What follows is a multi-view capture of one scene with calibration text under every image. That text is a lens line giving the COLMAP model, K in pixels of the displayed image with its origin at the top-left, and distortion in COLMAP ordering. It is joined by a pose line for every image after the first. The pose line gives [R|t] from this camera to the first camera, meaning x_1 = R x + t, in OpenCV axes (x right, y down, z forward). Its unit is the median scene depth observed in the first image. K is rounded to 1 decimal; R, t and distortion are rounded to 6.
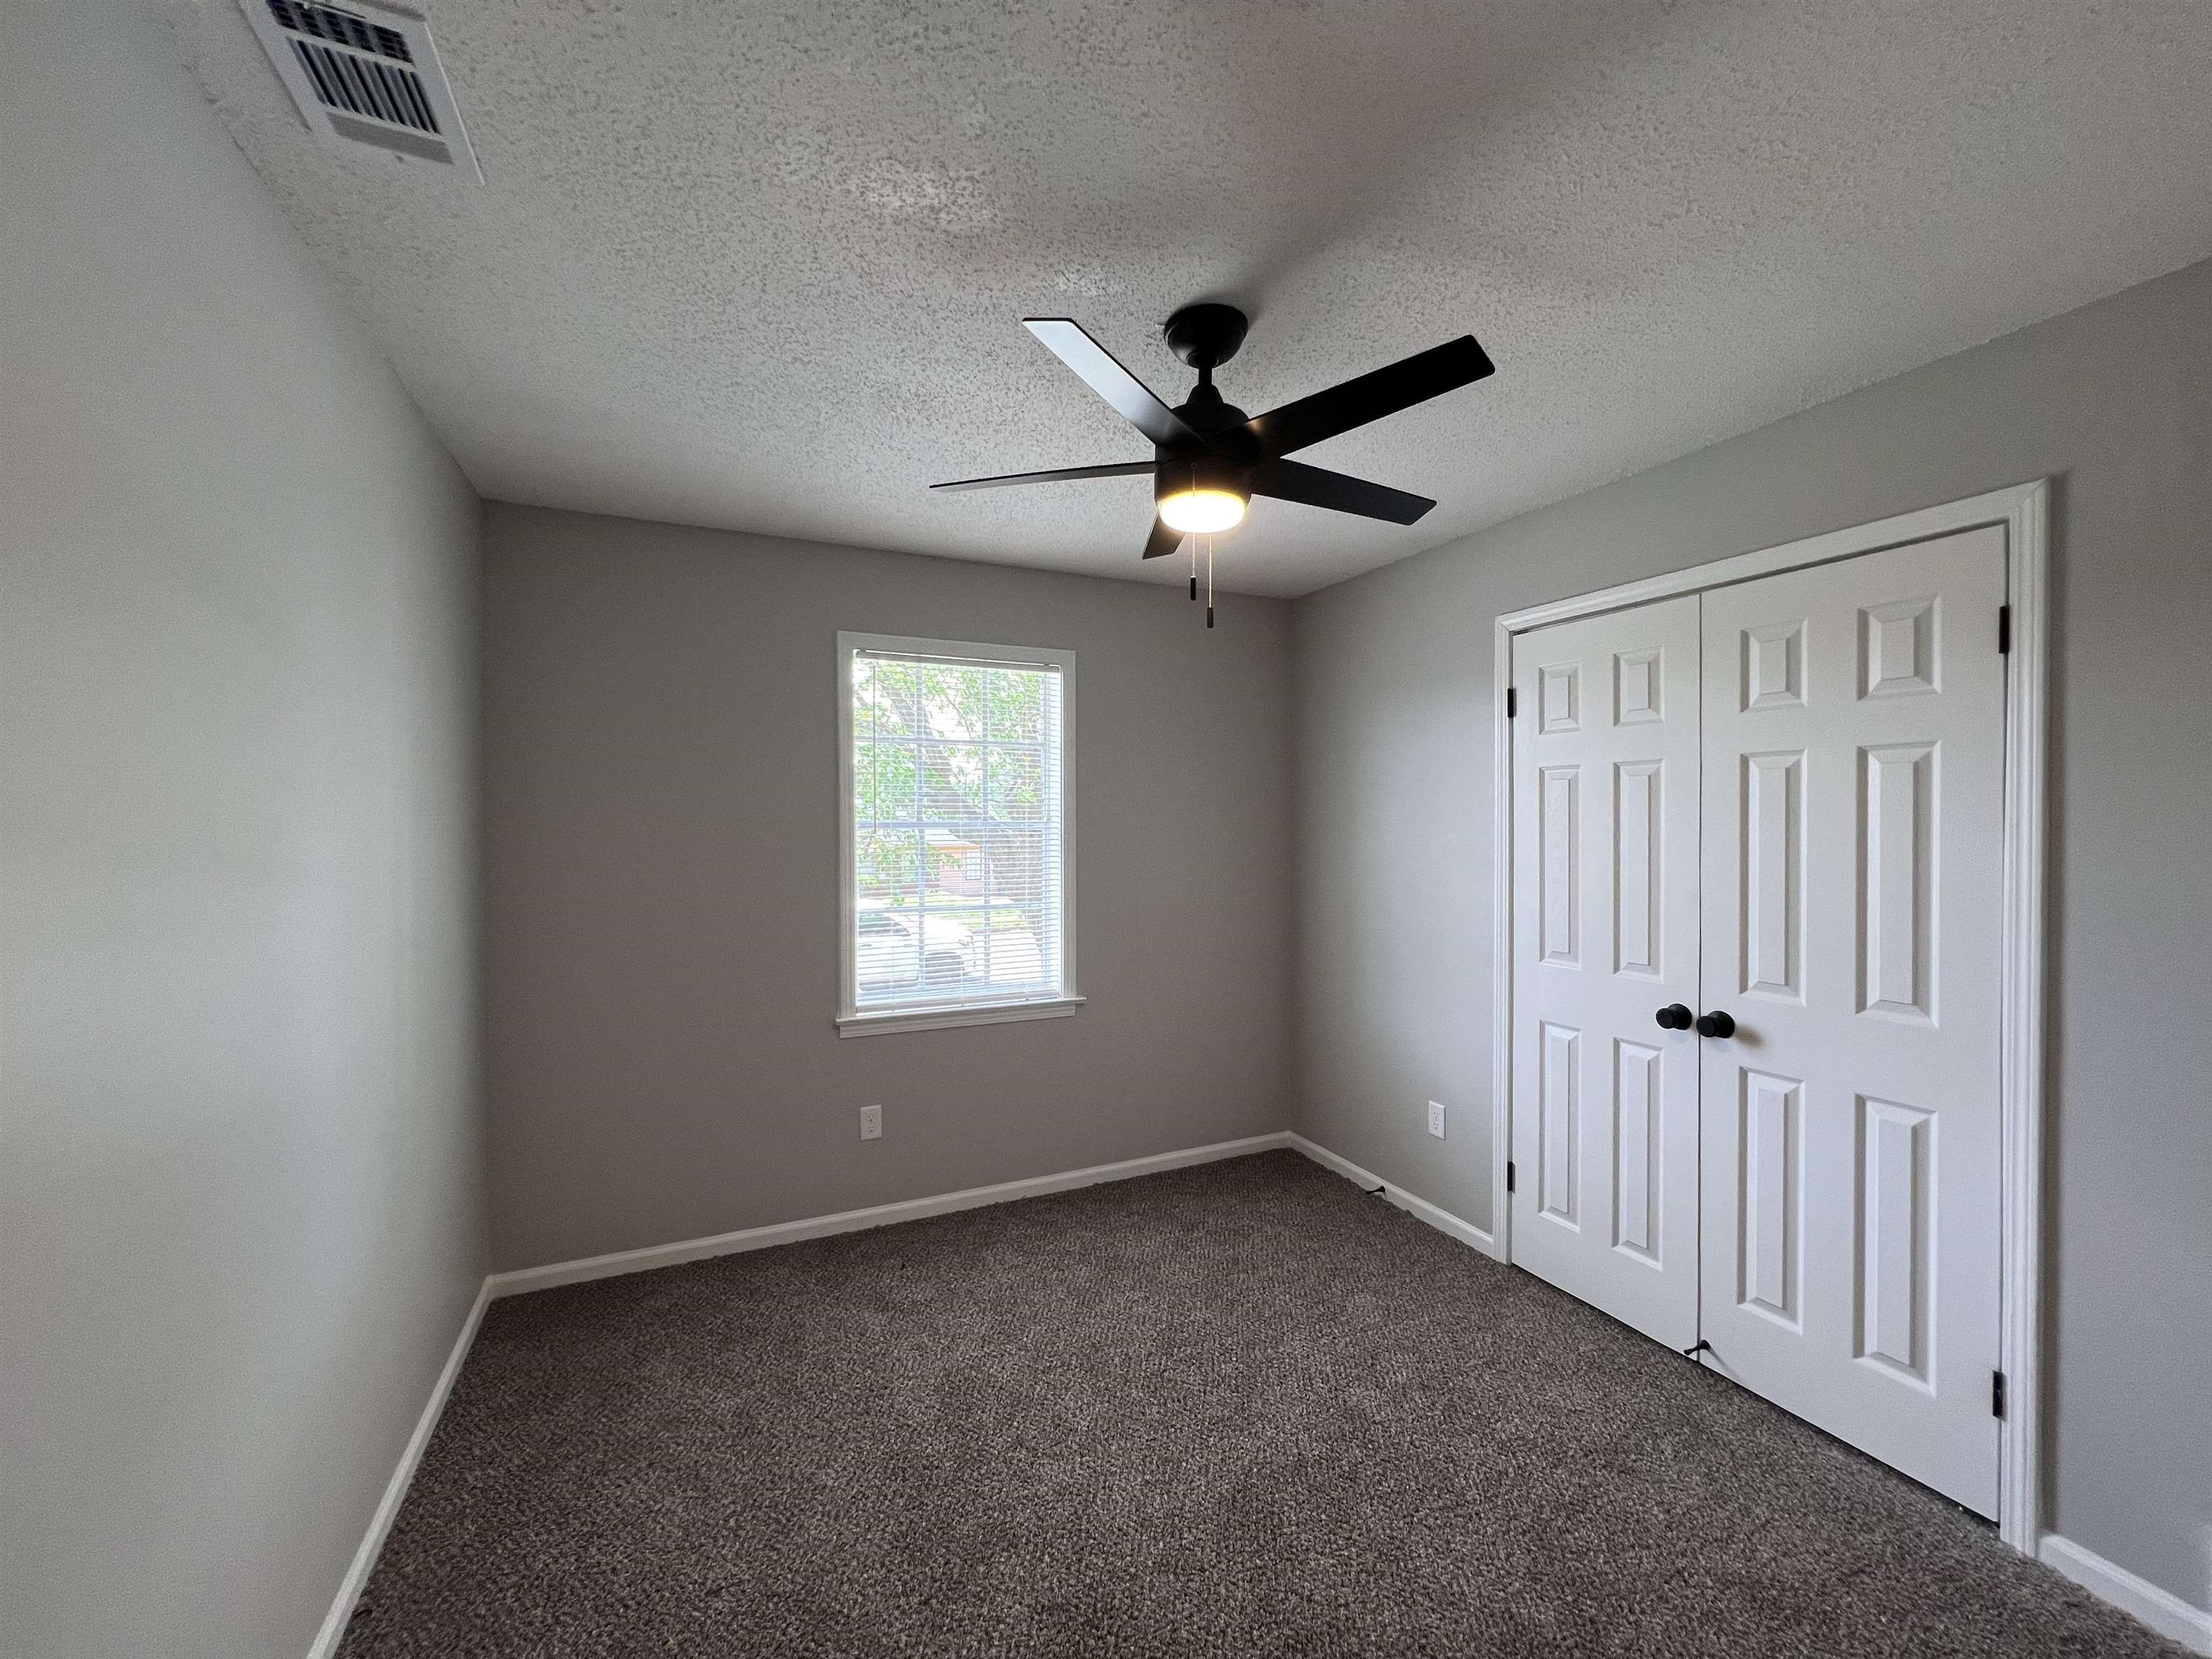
lens RADIAL K [[875.8, 0, 1098.6], [0, 875.8, 829.9], [0, 0, 1]] dist [-0.019397, -0.000149]
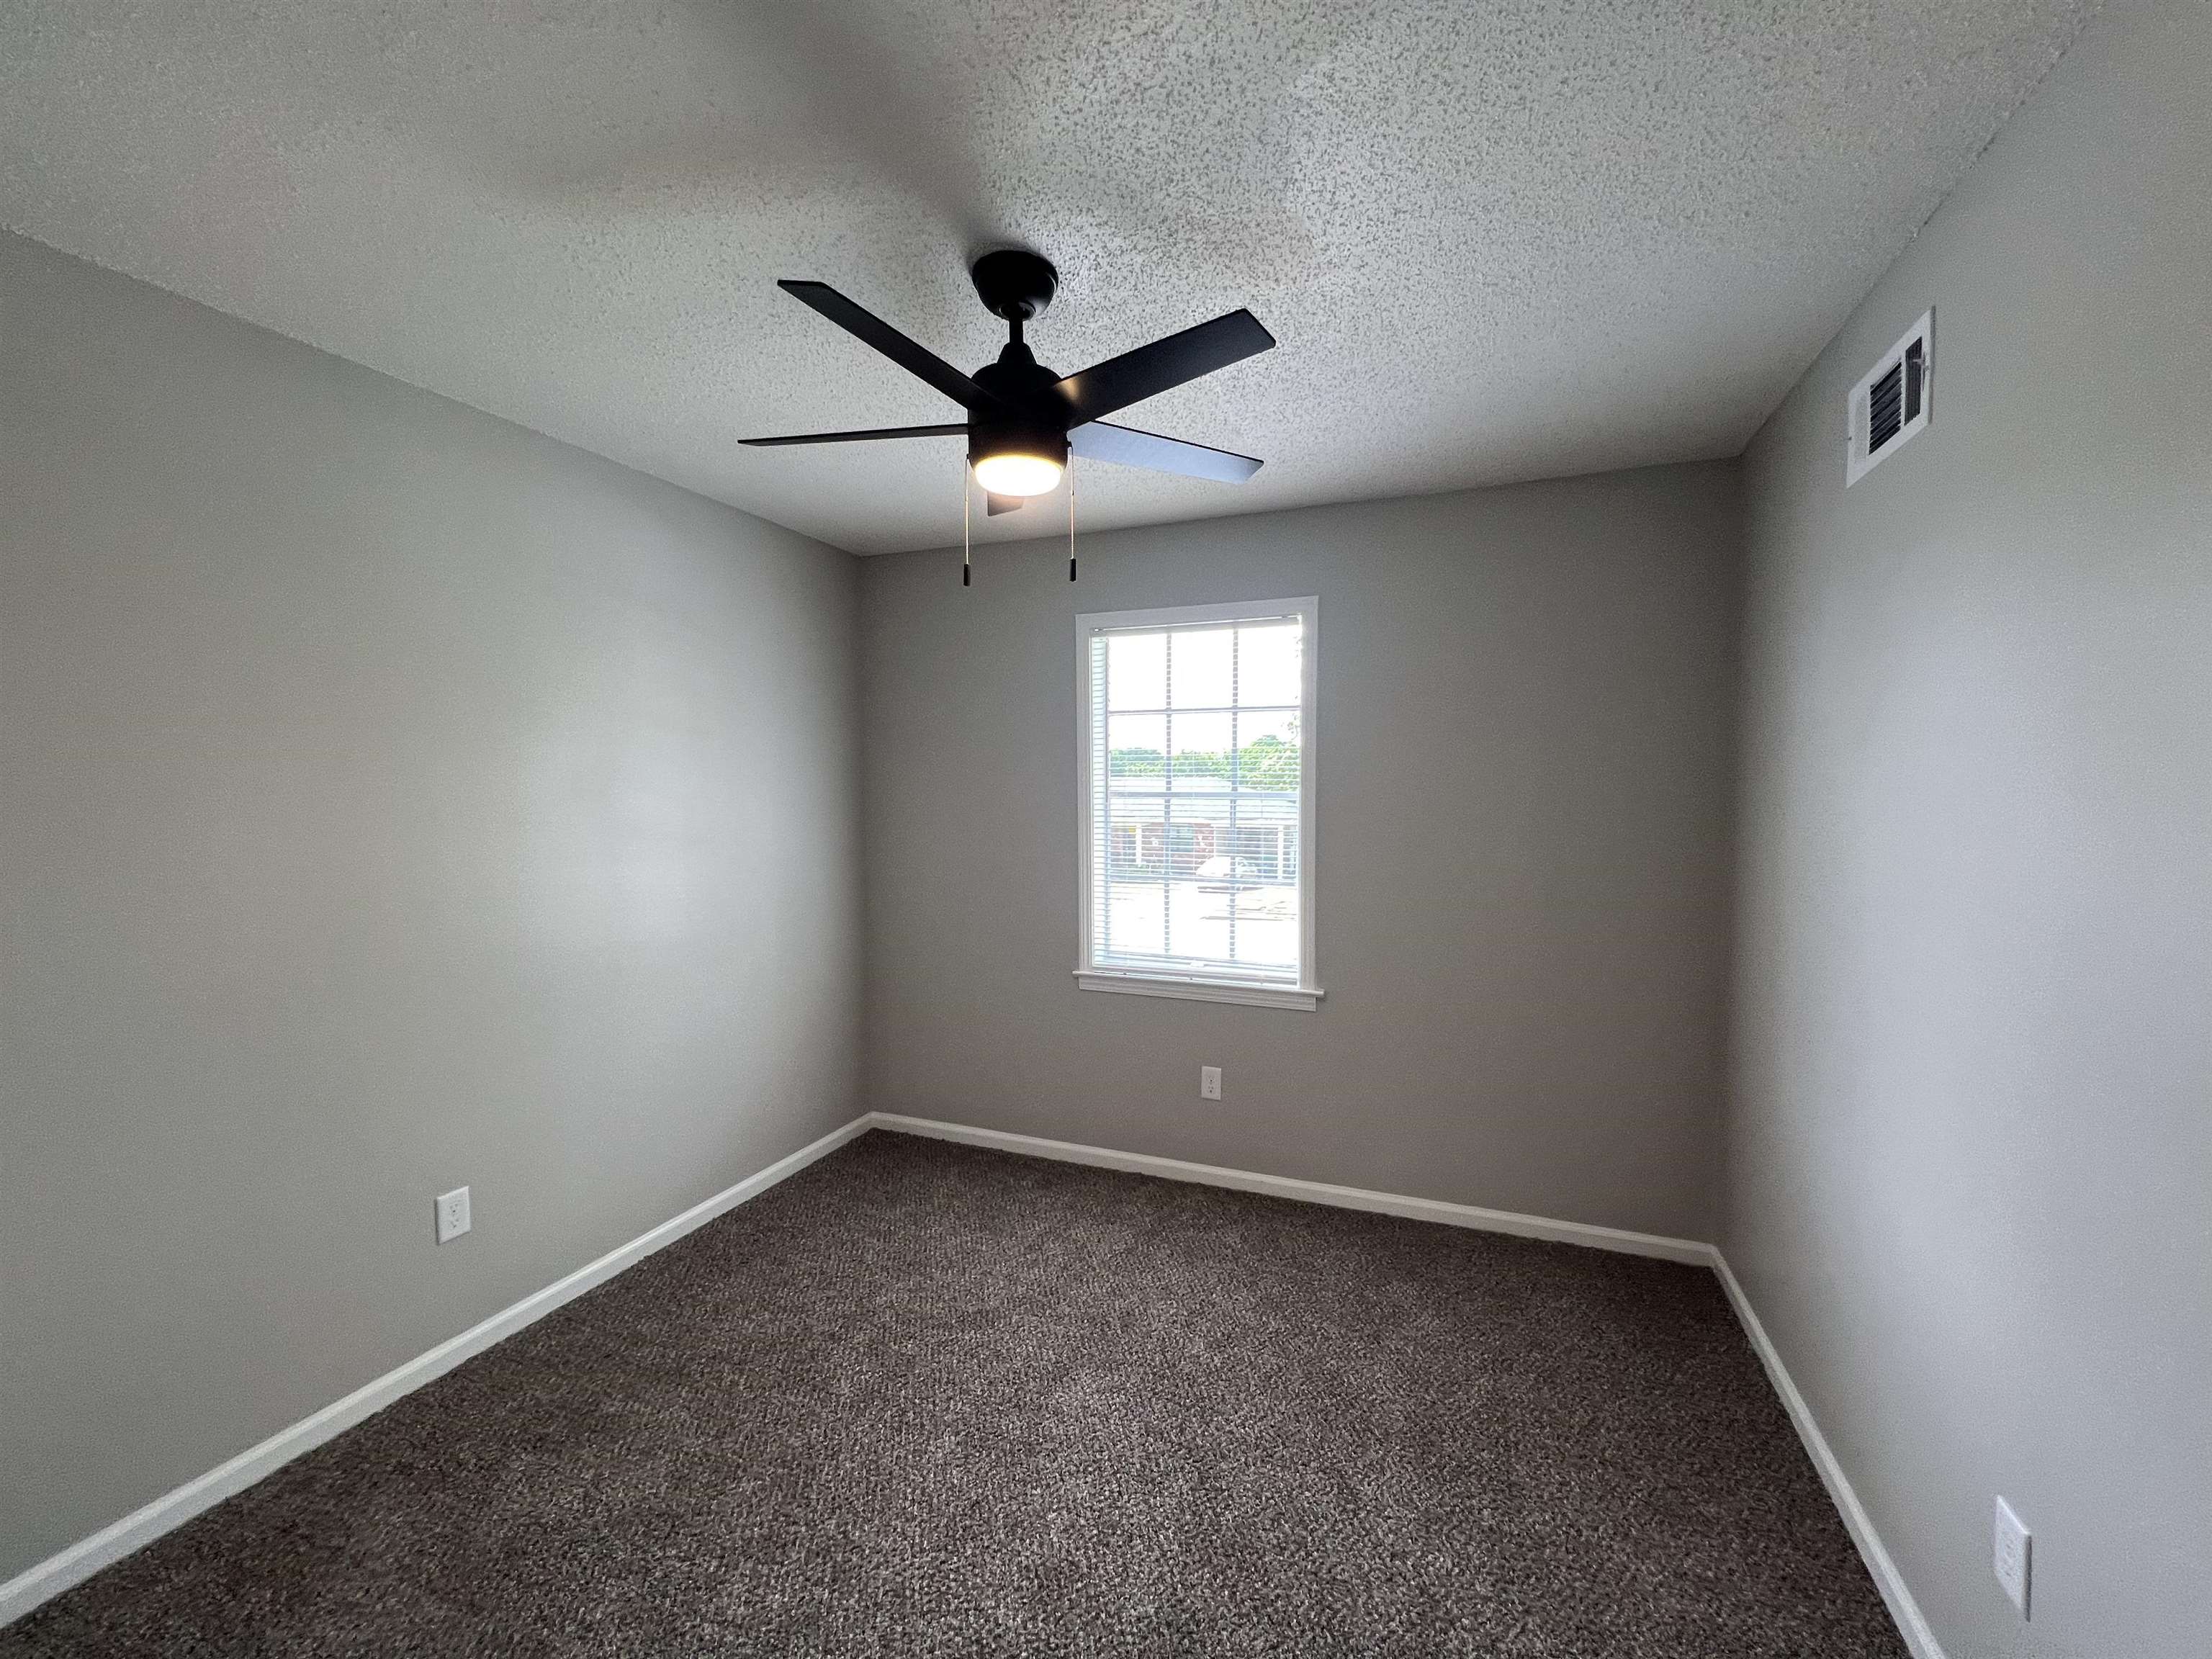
lens RADIAL K [[875.8, 0, 1097.1], [0, 875.8, 835.7], [0, 0, 1]] dist [-0.019397, -0.000149]
pose [[0.676204, 0.033491, -0.735952, 0.527143], [-0.005726, 0.999175, 0.040208, 0.000418], [0.736692, -0.022975, 0.675838, 0.270077]]
